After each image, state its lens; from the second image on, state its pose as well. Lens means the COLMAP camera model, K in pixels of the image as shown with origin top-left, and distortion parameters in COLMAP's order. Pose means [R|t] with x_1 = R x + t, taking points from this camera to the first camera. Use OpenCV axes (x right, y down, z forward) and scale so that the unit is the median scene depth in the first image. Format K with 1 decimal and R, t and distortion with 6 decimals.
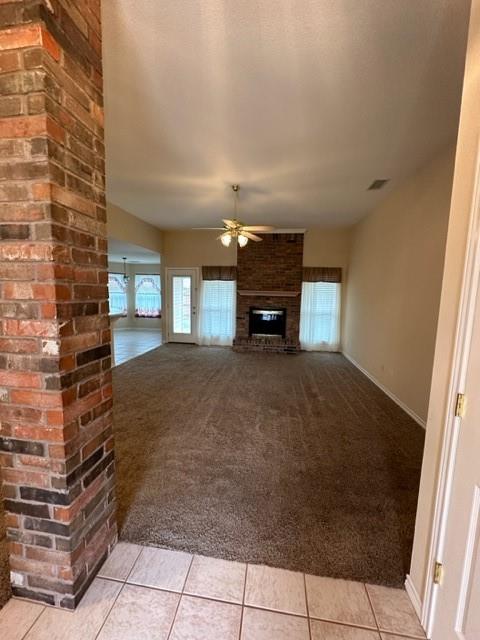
lens RADIAL K [[253.1, 0, 240.0], [0, 253.1, 320.0], [0, 0, 1]] dist [-0.000103, 0.000024]
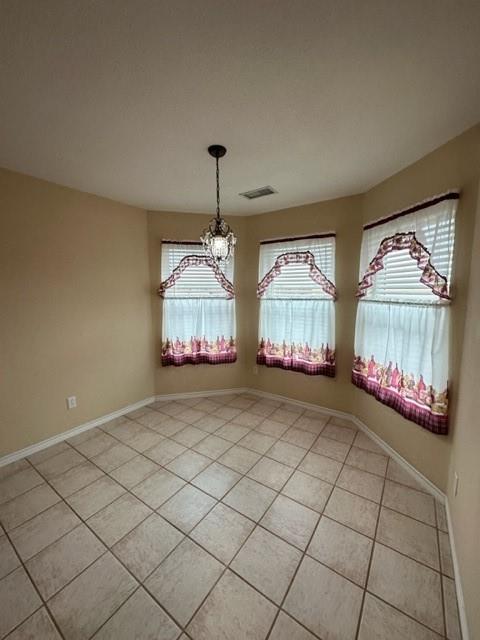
lens RADIAL K [[253.1, 0, 240.0], [0, 253.1, 320.0], [0, 0, 1]] dist [-0.000103, 0.000024]
pose [[0.894529, 0.024098, -0.446360, -0.395398], [-0.021769, 0.999710, 0.010344, -0.111583], [0.446480, 0.000464, 0.894794, 0.953412]]
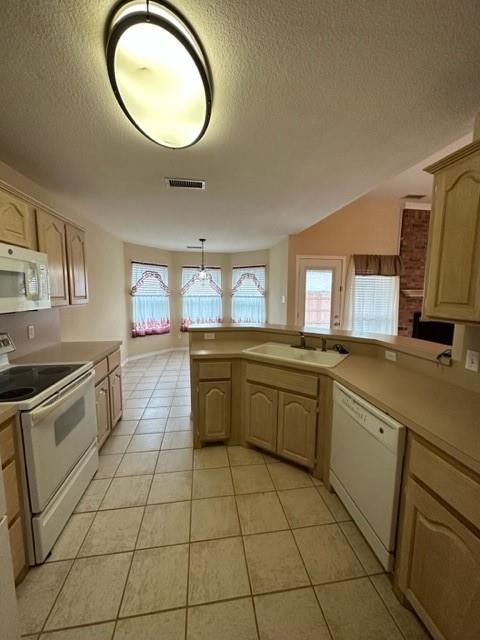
lens RADIAL K [[248.9, 0, 240.0], [0, 248.9, 320.0], [0, 0, 1]] dist [-0.000336, 0.000113]
pose [[0.955834, -0.049397, 0.289727, -0.658005], [0.046650, 0.998777, 0.016385, -0.066460], [-0.290182, -0.002146, 0.956969, 0.470524]]
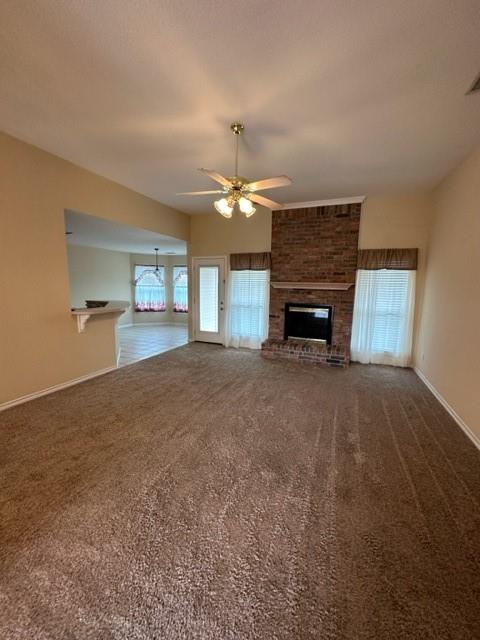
lens RADIAL K [[253.1, 0, 240.0], [0, 253.1, 320.0], [0, 0, 1]] dist [-0.000103, 0.000024]
pose [[0.968104, 0.029236, -0.248837, 0.100991], [-0.023708, 0.999402, 0.025185, -0.014294], [0.249425, -0.018482, 0.968218, 0.191149]]
